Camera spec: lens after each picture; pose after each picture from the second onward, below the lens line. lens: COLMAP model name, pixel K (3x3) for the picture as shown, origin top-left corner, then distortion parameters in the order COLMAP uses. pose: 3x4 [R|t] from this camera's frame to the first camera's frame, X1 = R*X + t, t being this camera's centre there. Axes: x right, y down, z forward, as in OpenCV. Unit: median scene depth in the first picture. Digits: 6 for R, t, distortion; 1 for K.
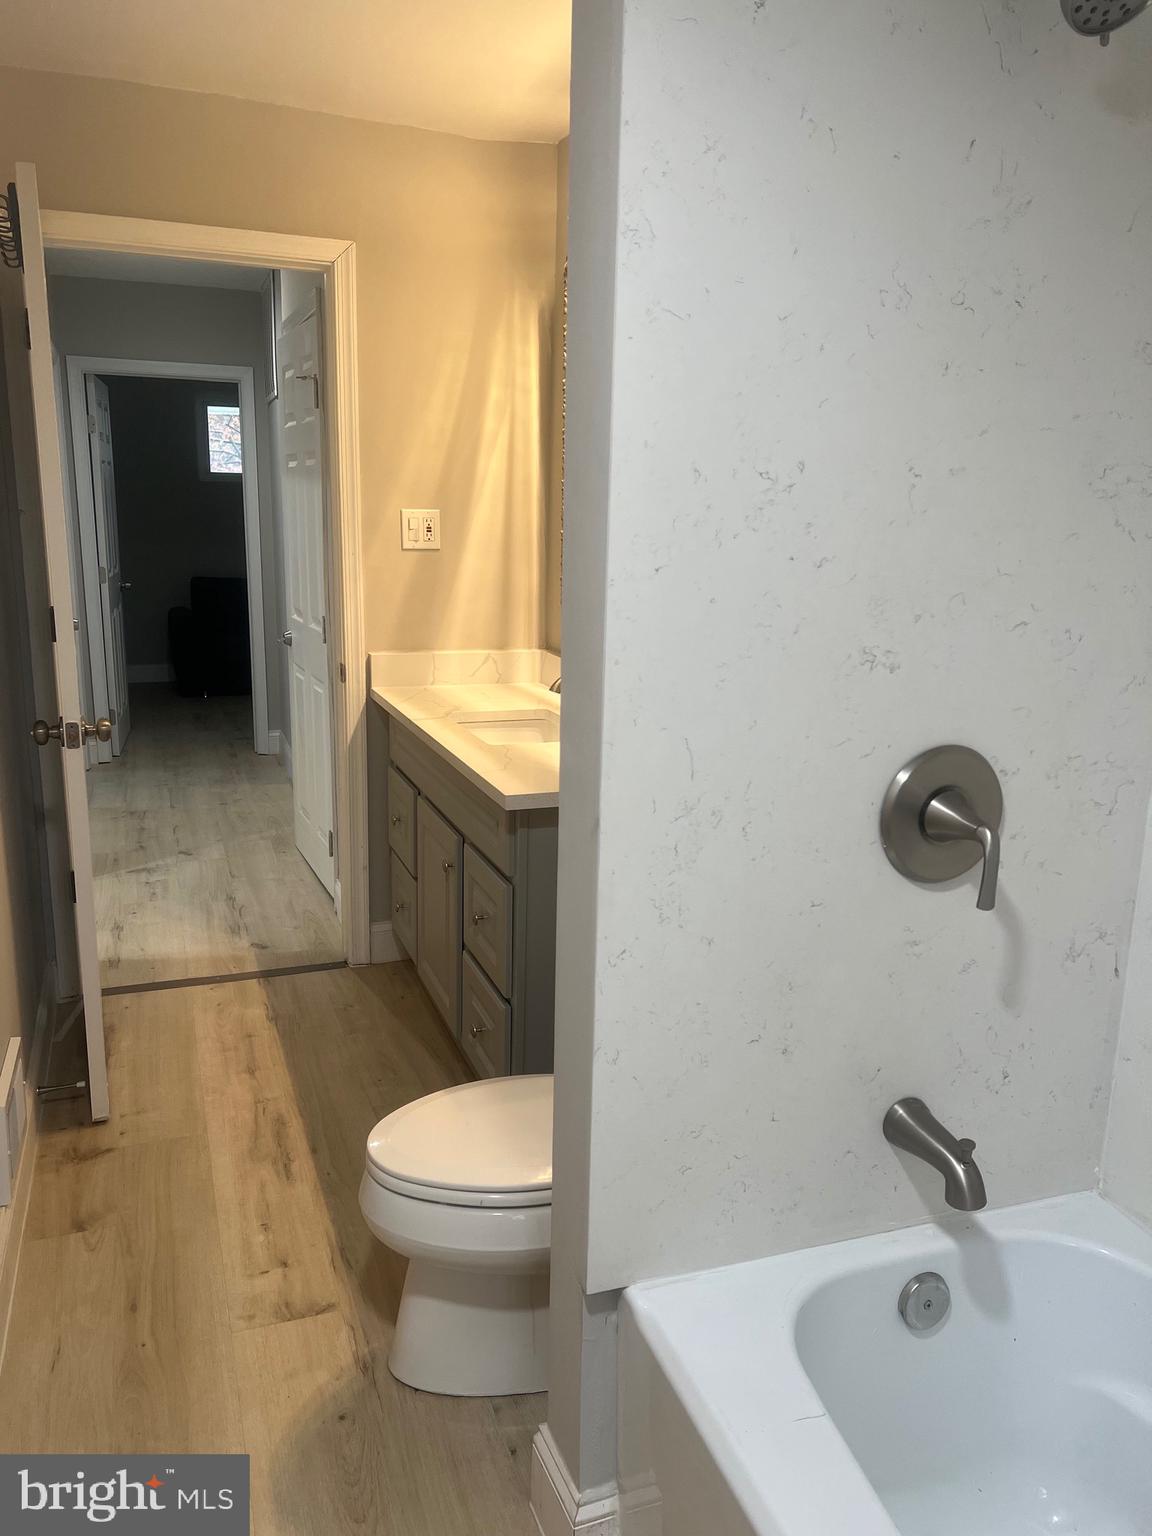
lens RADIAL K [[1150.0, 0, 577.4], [0, 1150.0, 769.6], [0, 0, 1]] dist [0.062120, -0.073274]
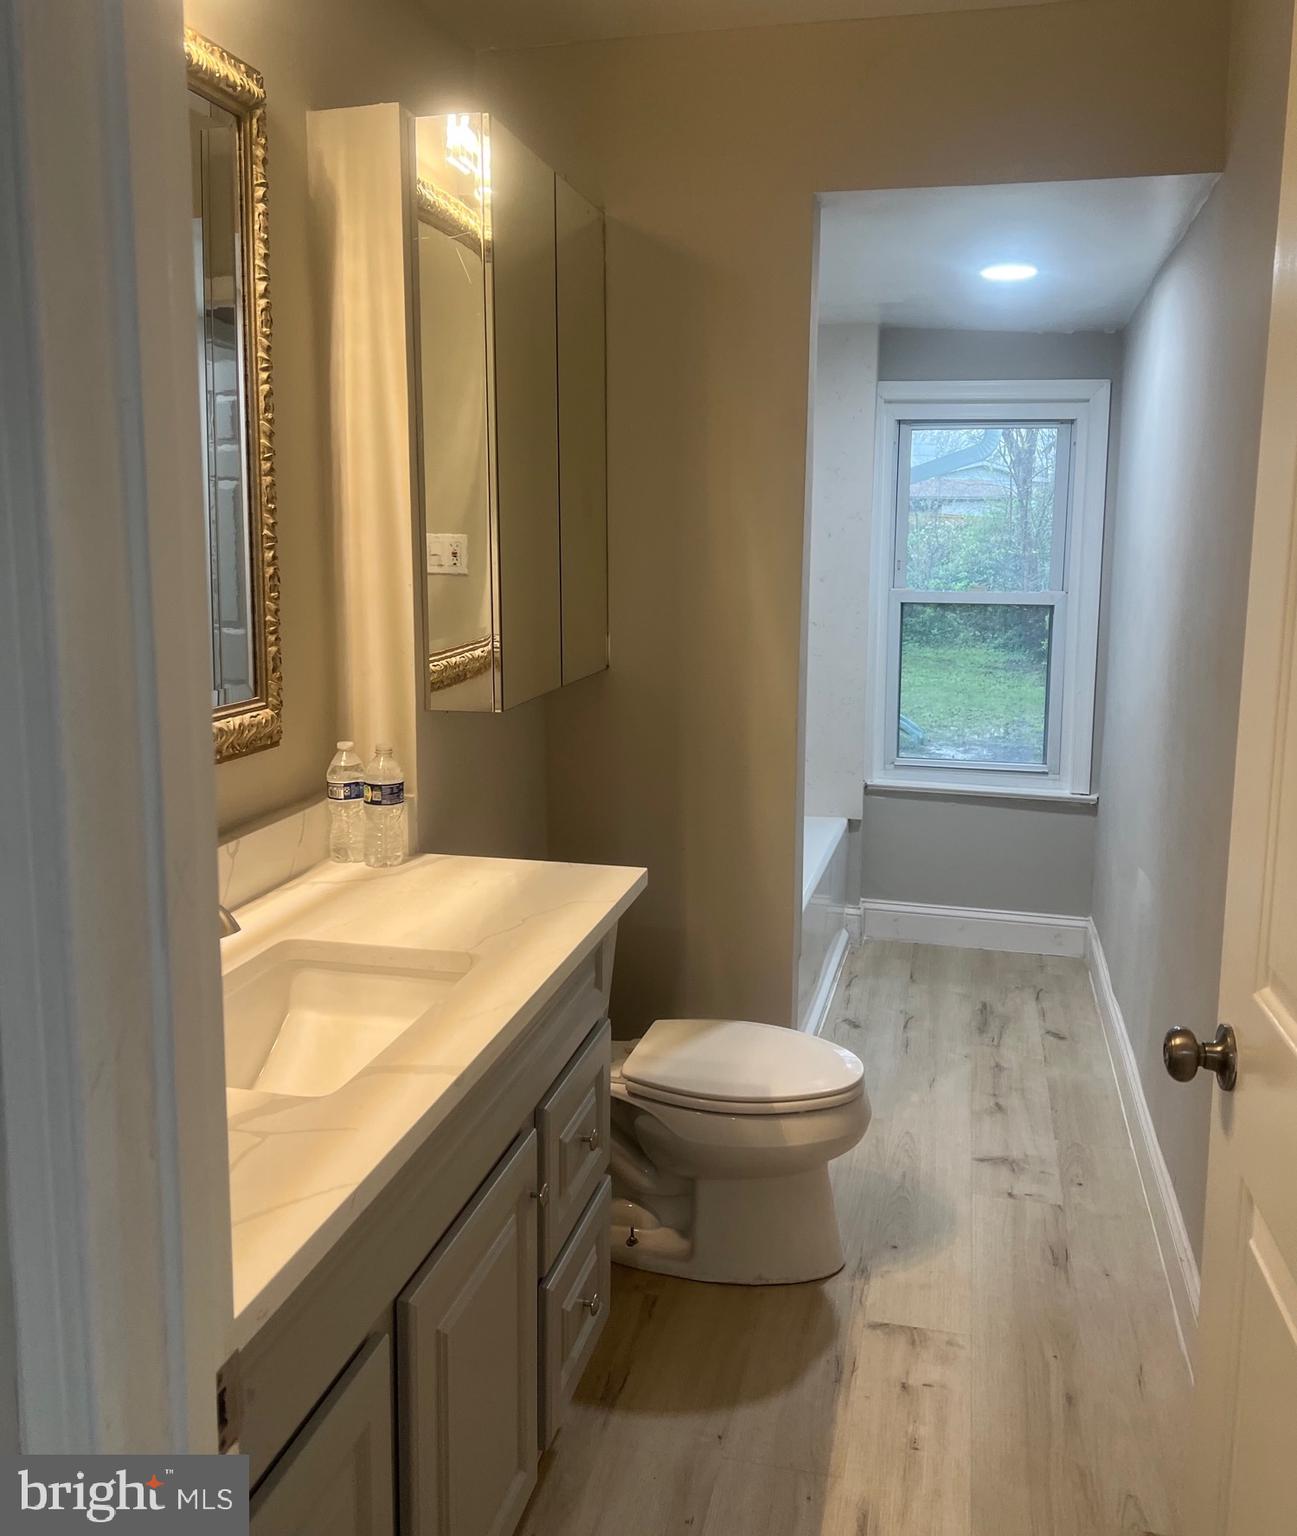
lens RADIAL K [[1259.4, 0, 652.1], [0, 1259.4, 767.6], [0, 0, 1]] dist [-0.009595, -0.003264]
pose [[-0.823513, -0.136420, 0.550650, -0.569752], [0.095646, 0.923372, 0.371800, -0.392612], [-0.559176, 0.358850, -0.747361, 1.693985]]
